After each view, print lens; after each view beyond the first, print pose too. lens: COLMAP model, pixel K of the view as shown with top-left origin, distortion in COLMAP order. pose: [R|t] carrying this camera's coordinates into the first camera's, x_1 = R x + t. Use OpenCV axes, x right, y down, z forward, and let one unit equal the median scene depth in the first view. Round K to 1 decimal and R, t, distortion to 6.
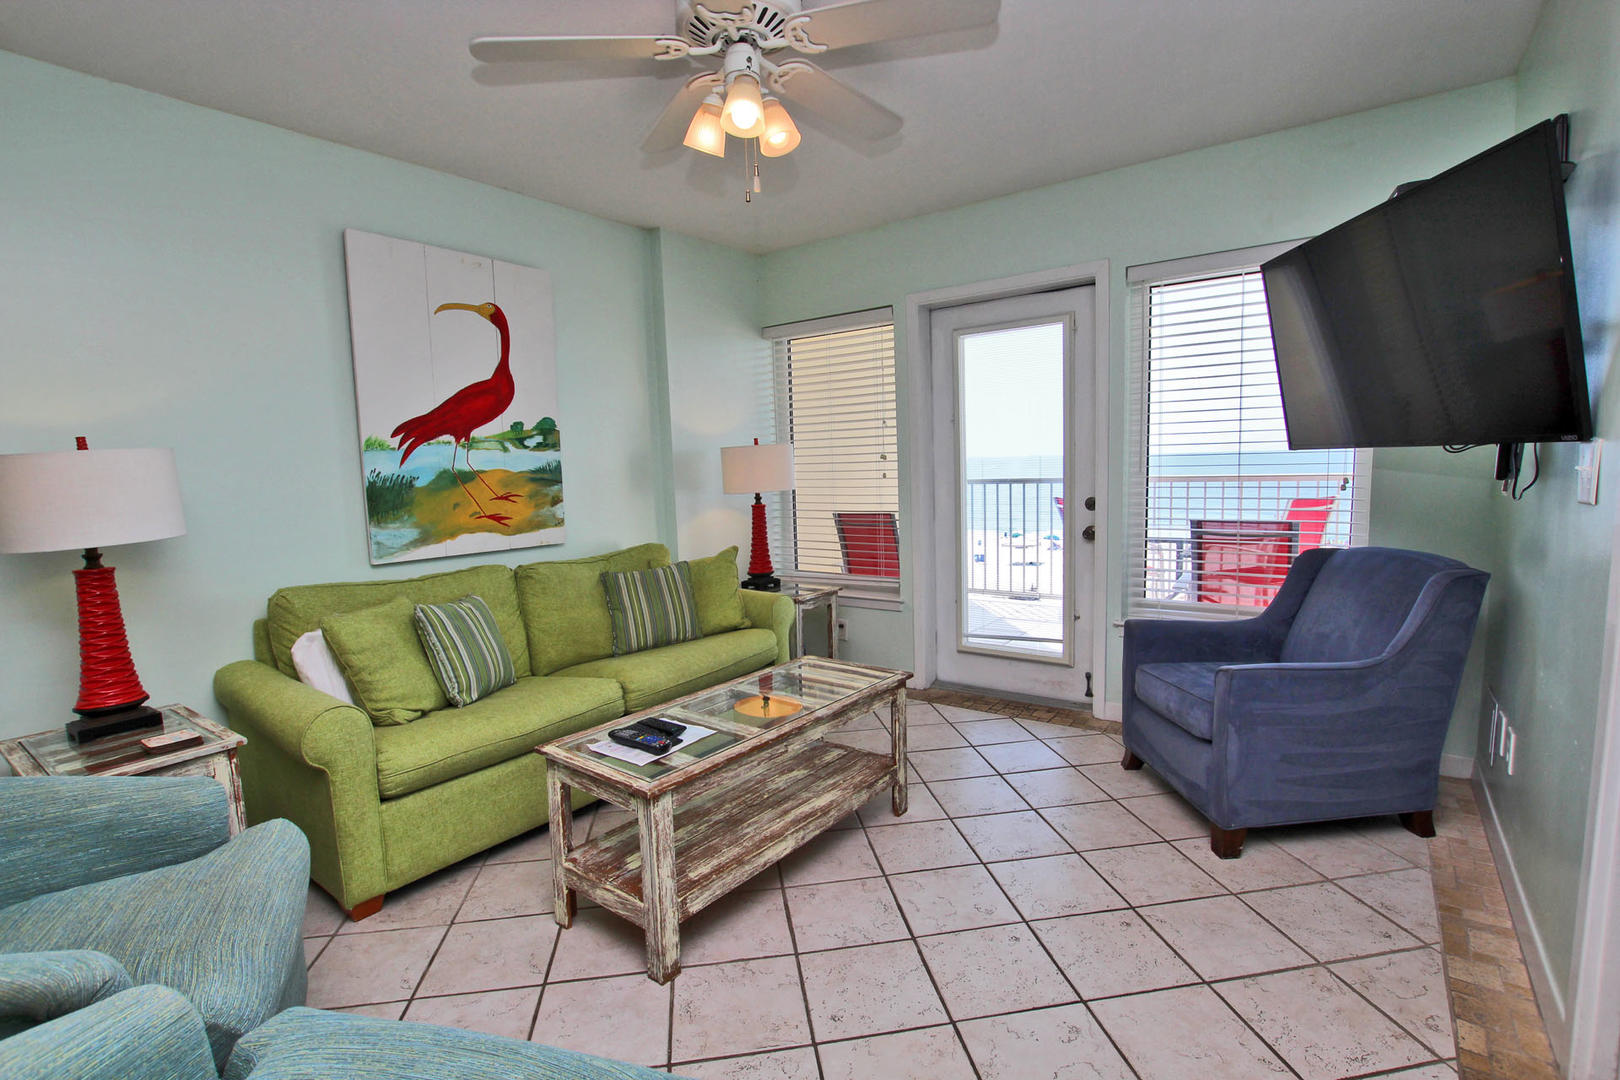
lens RADIAL K [[757.0, 0, 806.6], [0, 757.0, 540.2], [0, 0, 1]] dist [-0.029110, 0.001047]
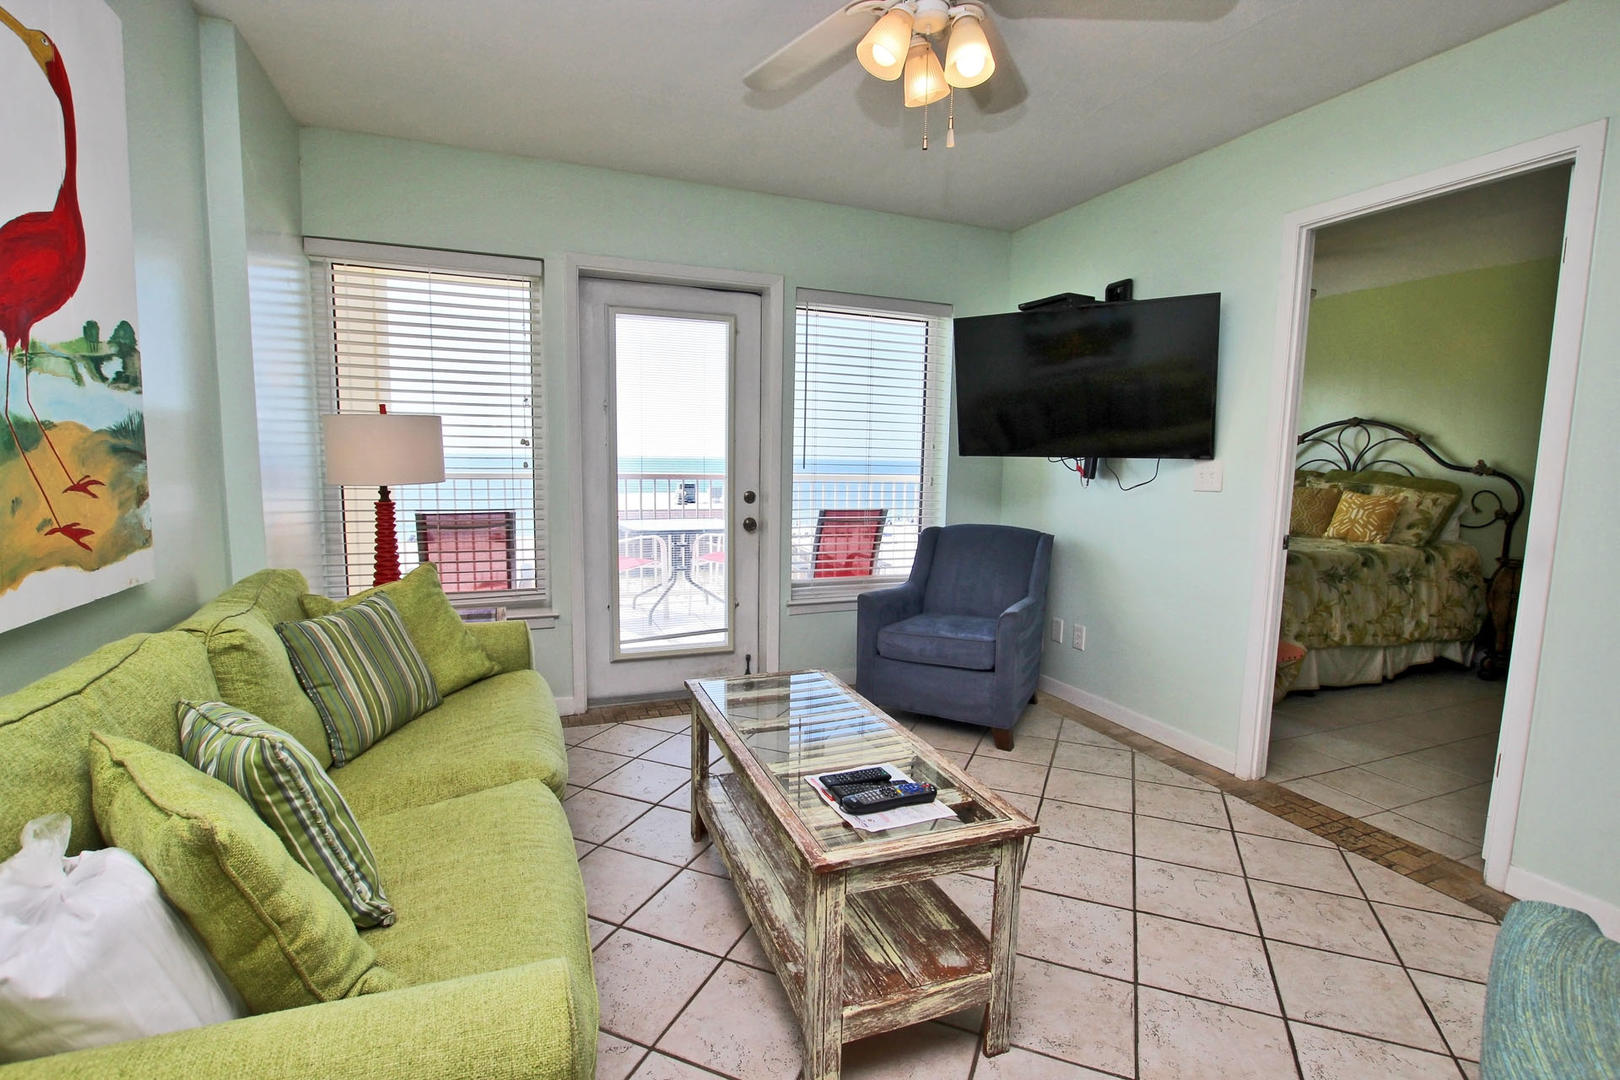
lens RADIAL K [[757.0, 0, 815.3], [0, 757.0, 541.8], [0, 0, 1]] dist [-0.029110, 0.001047]
pose [[0.514667, -0.052714, 0.855768, -0.524385], [0.053057, 0.998153, 0.029576, -0.012821], [-0.855747, 0.030183, 0.516514, 0.381423]]
